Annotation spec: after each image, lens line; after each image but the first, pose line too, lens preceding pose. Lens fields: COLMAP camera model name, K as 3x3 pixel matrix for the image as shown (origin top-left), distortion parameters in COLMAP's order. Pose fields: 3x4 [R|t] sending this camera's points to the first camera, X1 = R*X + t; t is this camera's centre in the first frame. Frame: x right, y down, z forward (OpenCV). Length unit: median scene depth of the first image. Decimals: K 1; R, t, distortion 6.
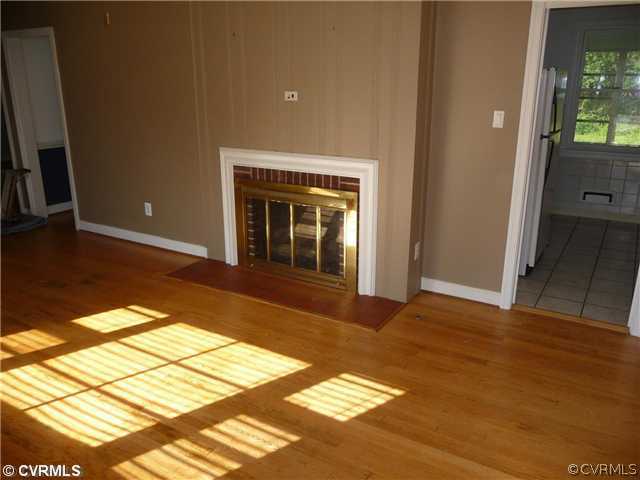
lens RADIAL K [[530.9, 0, 320.2], [0, 530.9, 240.2], [0, 0, 1]] dist [-0.009070, 0.009116]
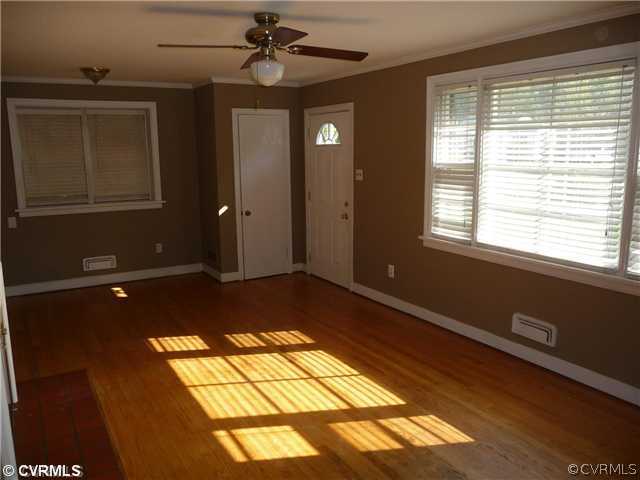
lens RADIAL K [[530.9, 0, 320.1], [0, 530.9, 240.5], [0, 0, 1]] dist [-0.009070, 0.009116]
pose [[-0.879571, -0.064328, 0.471398, -0.976004], [0.157877, 0.895210, 0.416742, -0.537280], [-0.448809, 0.440977, -0.777245, 1.752434]]
